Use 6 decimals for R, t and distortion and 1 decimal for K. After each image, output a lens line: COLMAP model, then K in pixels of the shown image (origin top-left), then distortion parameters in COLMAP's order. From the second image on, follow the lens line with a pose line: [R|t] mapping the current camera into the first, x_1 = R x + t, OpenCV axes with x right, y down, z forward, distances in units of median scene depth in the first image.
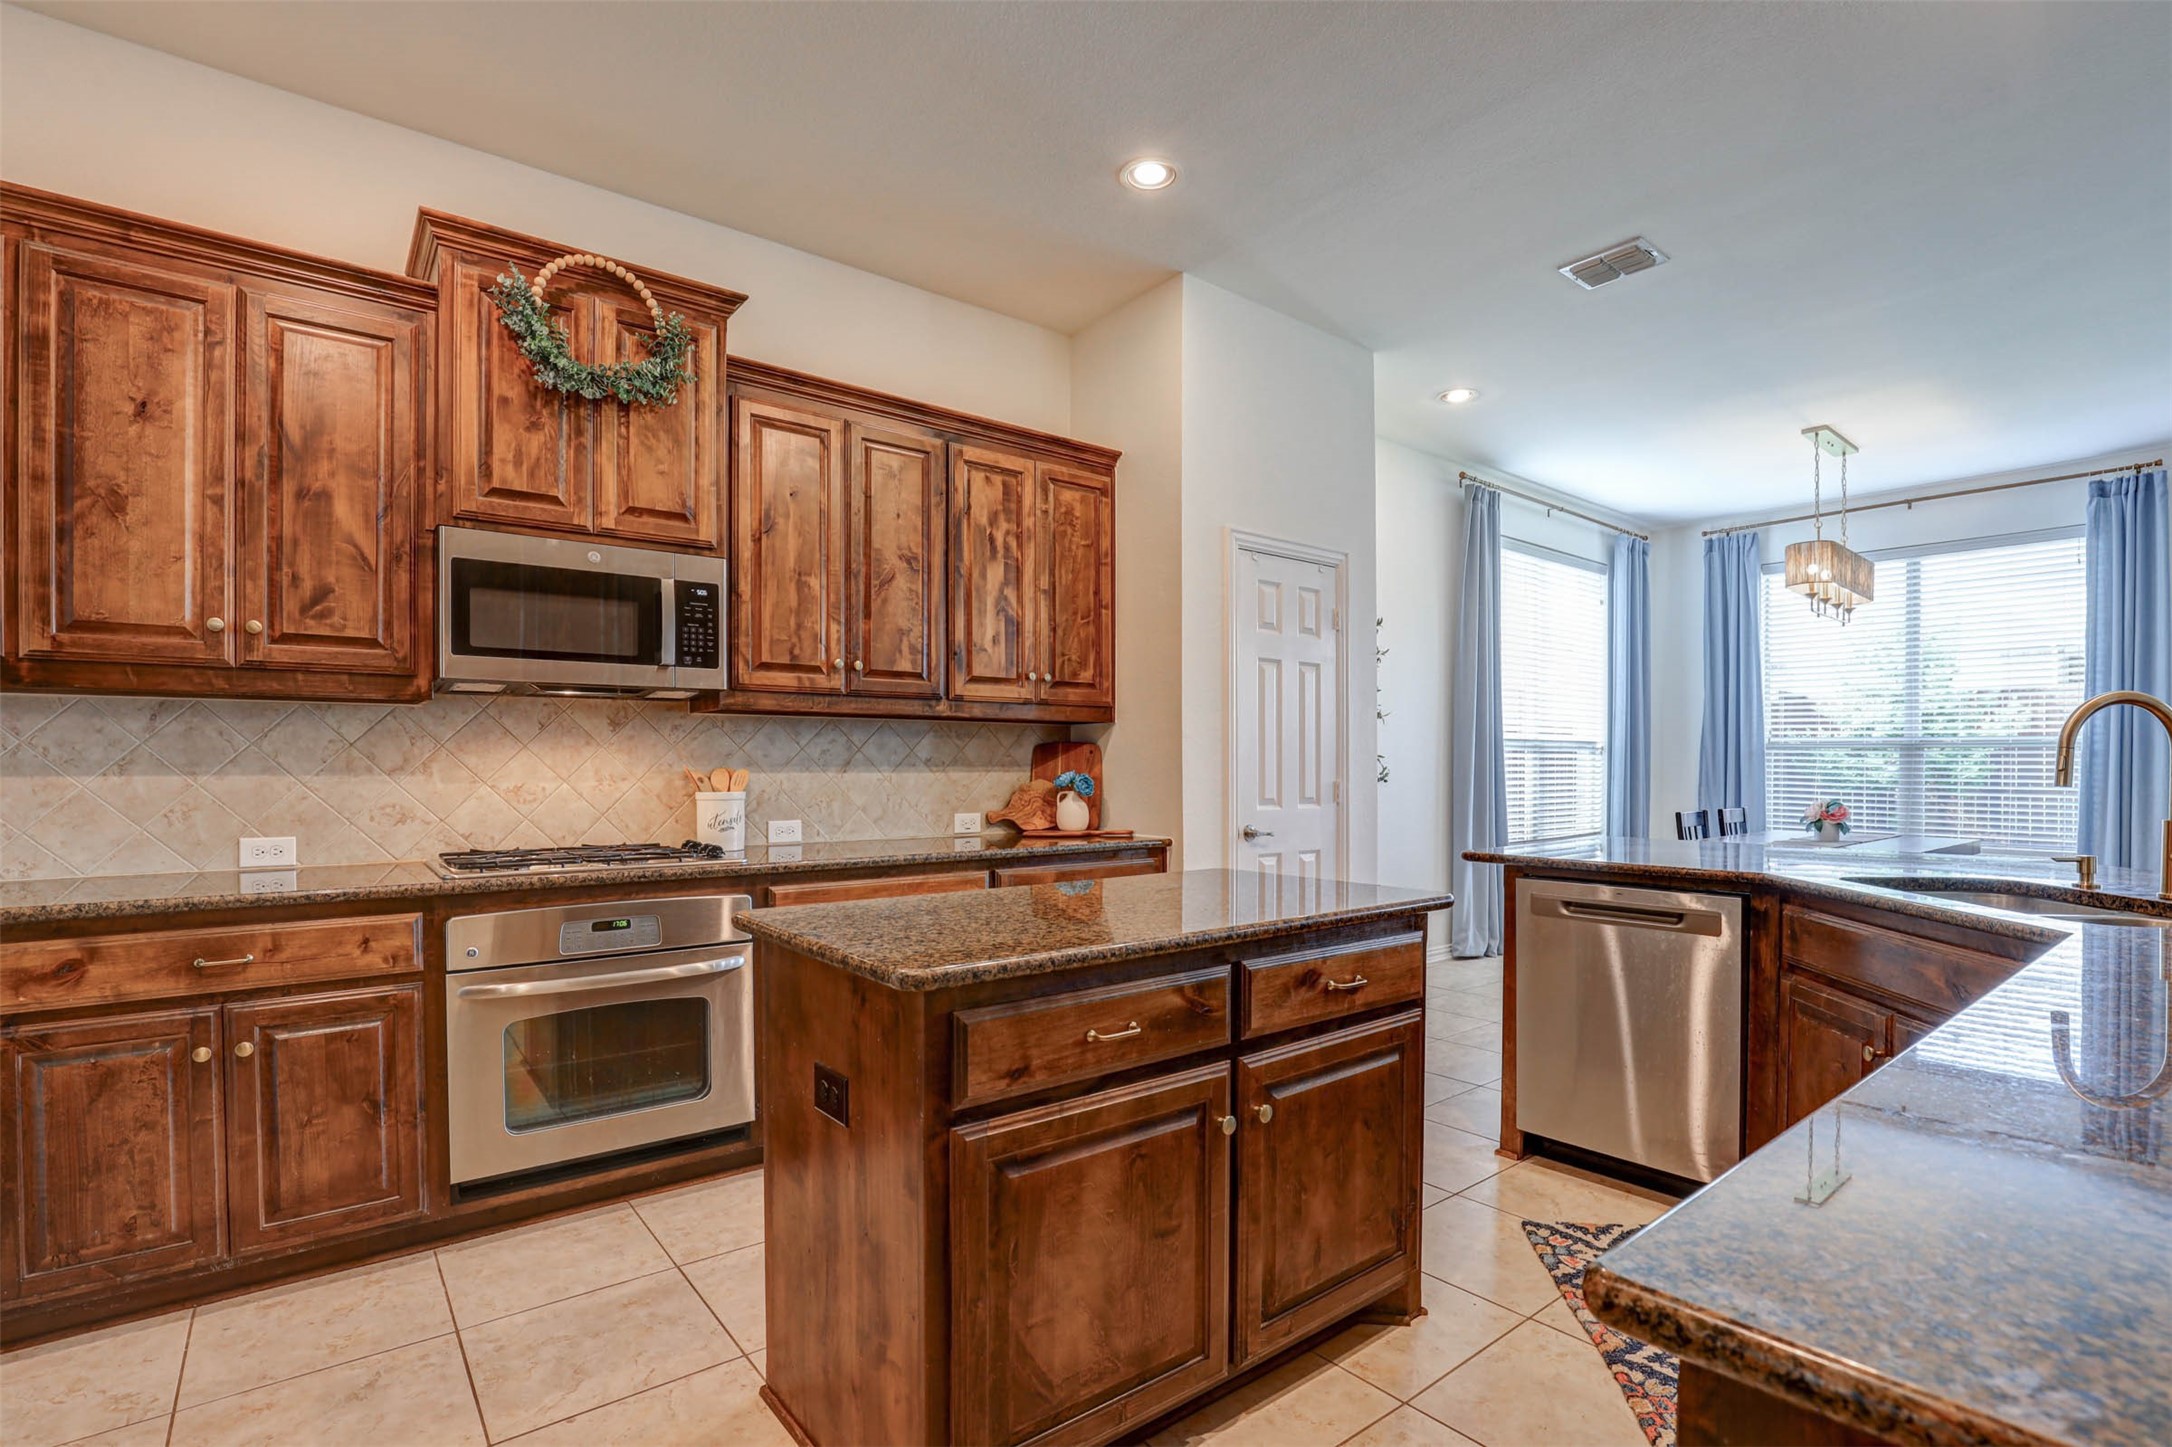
lens RADIAL K [[1010.5, 0, 1086.1], [0, 1010.5, 764.9], [0, 0, 1]] dist [-0.026721, 0.000244]
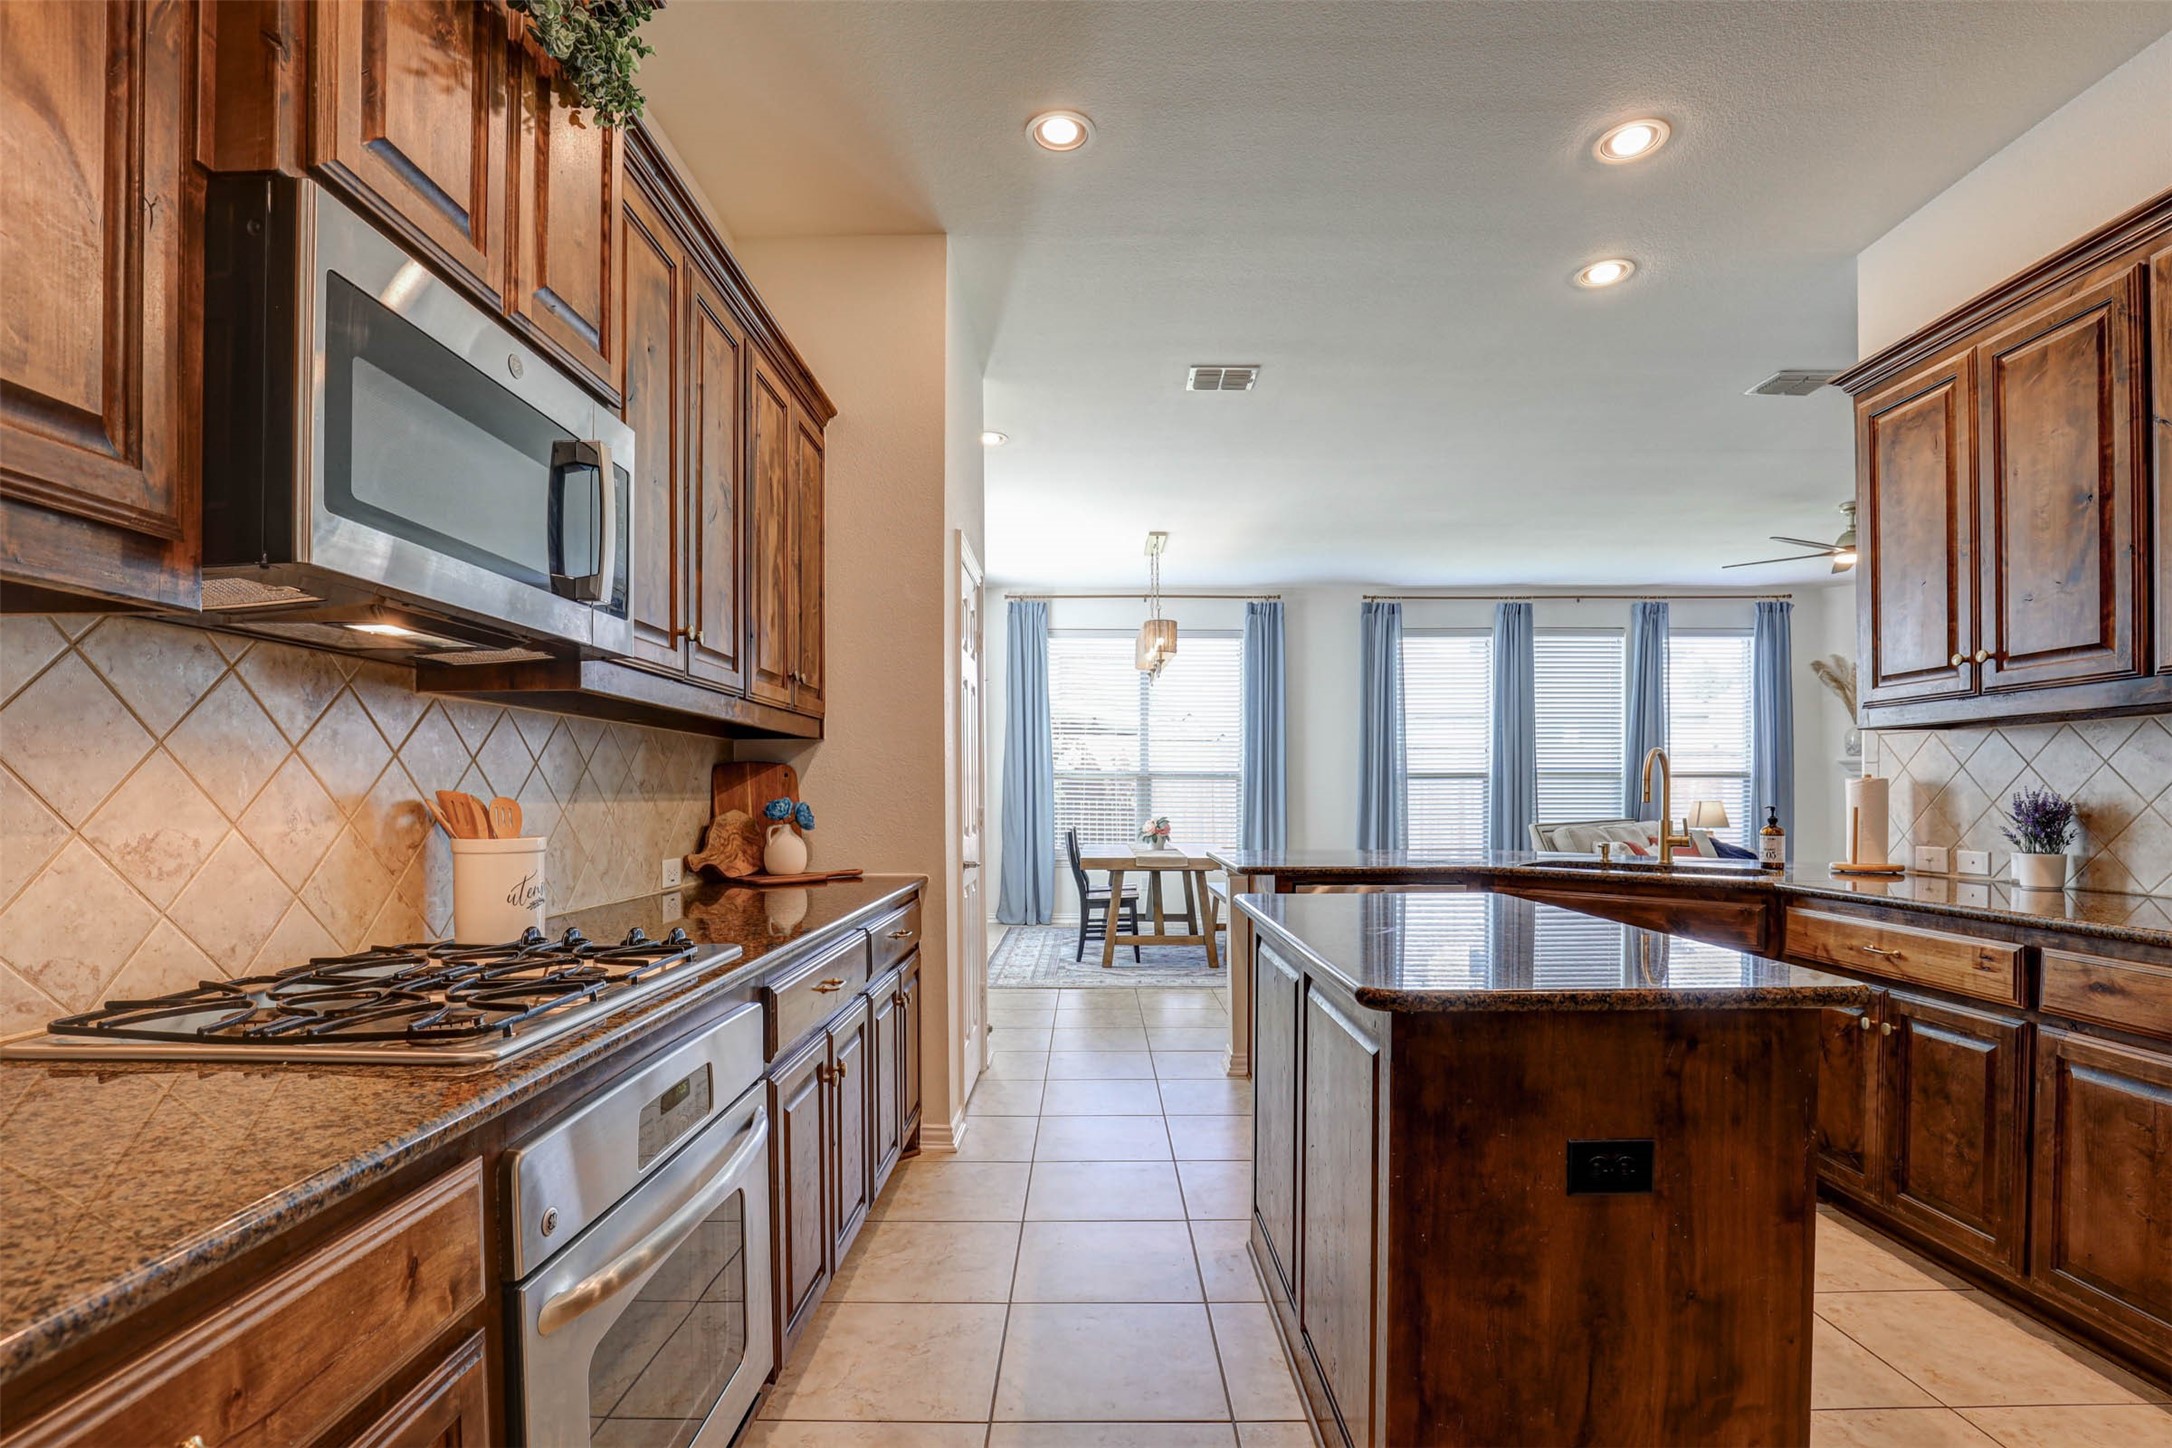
lens RADIAL K [[1003.9, 0, 1087.2], [0, 1003.9, 794.2], [0, 0, 1]] dist [-0.029068, 0.000052]
pose [[0.624640, -0.005350, 0.780894, -0.528920], [0.007061, 0.999974, 0.001203, 0.004116], [-0.780881, 0.004762, 0.624662, 0.365111]]
